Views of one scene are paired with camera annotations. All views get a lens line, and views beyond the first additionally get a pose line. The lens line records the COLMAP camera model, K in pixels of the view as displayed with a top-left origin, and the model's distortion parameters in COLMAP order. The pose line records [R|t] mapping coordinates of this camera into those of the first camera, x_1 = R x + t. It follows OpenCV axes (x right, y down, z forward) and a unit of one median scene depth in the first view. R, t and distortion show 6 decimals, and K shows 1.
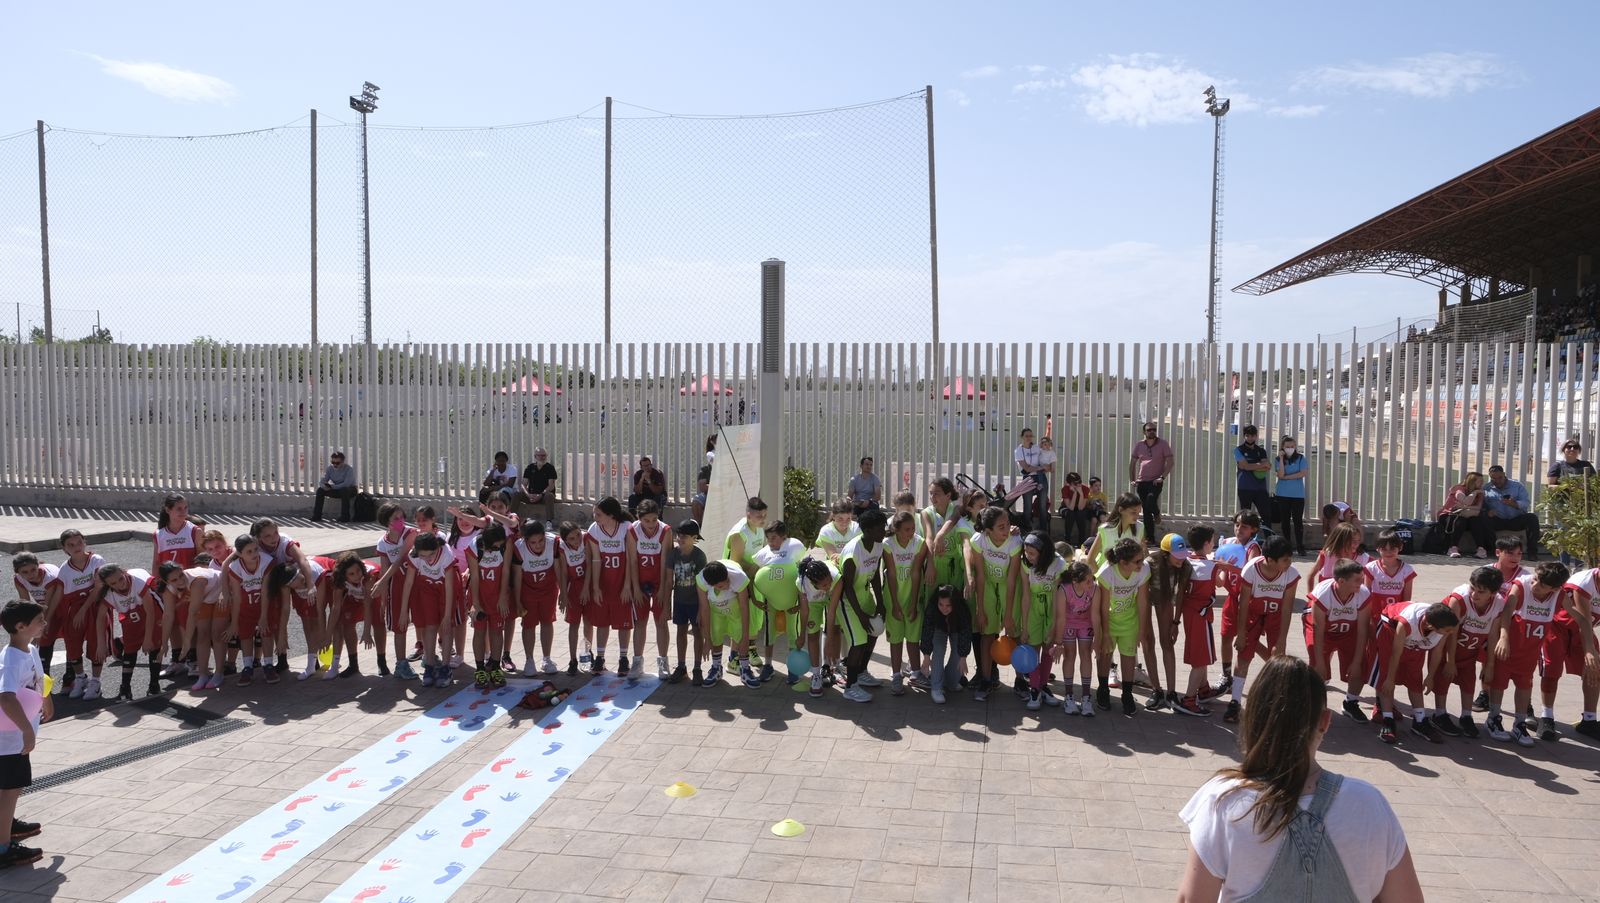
lens RADIAL K [[1149.5, 0, 803.8], [0, 1149.5, 400.1], [0, 0, 1]] dist [-0.042058, 0.026906]
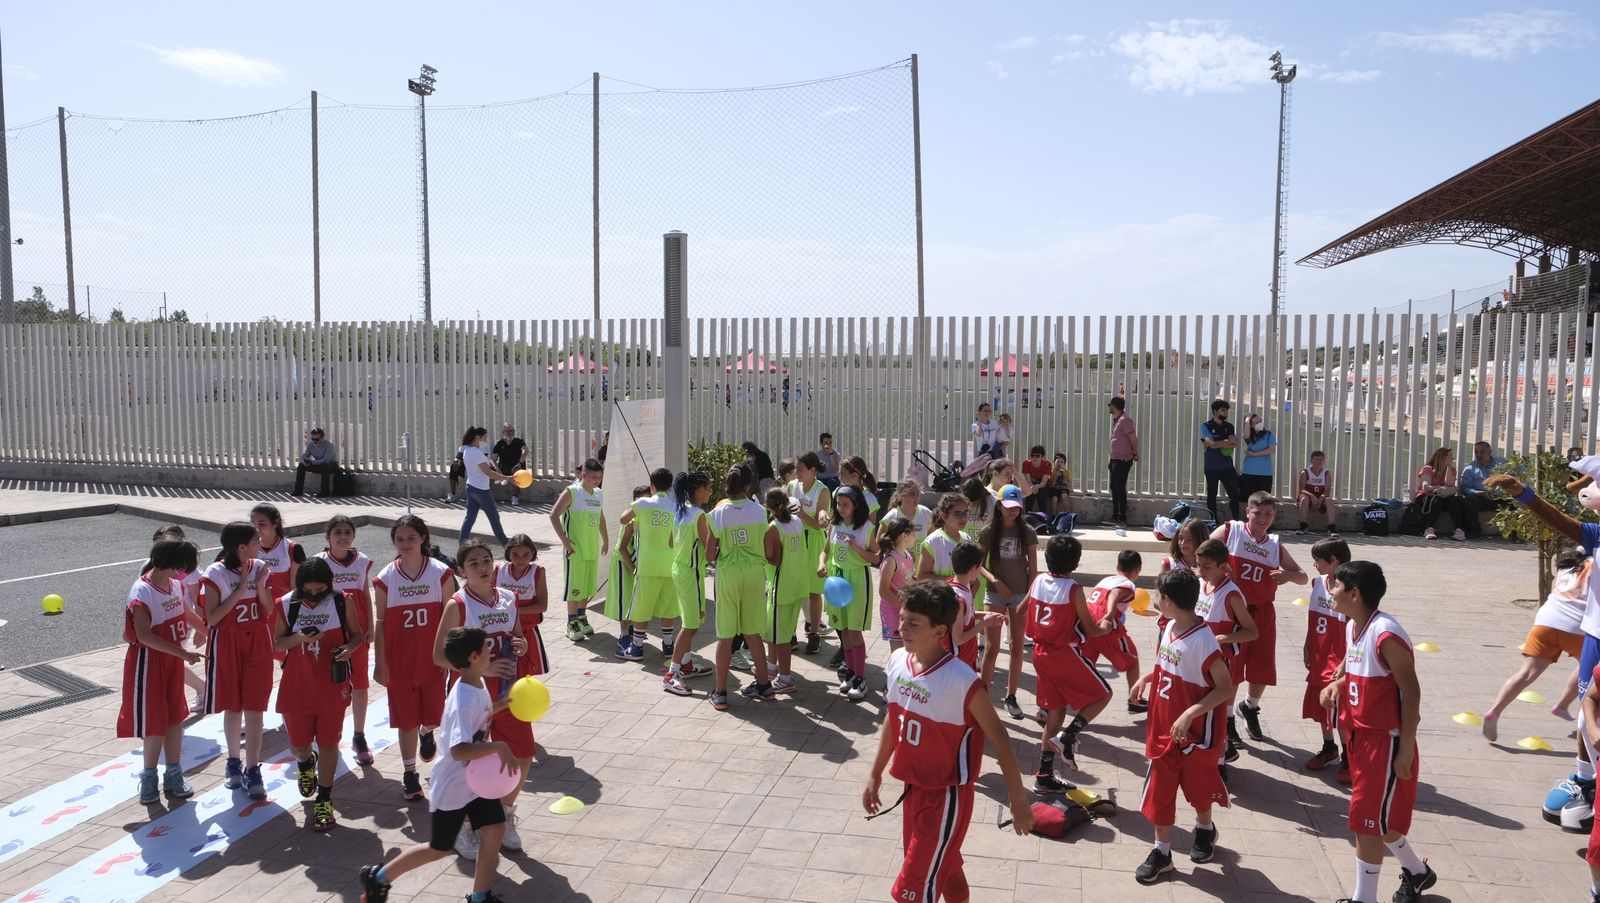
lens RADIAL K [[1149.5, 0, 878.3], [0, 1149.5, 397.6], [0, 0, 1]] dist [-0.042058, 0.026906]
pose [[0.997868, -0.000855, -0.065257, 0.161787], [0.001789, 0.999897, 0.014258, 0.005259], [0.065238, -0.014344, 0.997767, 0.020590]]
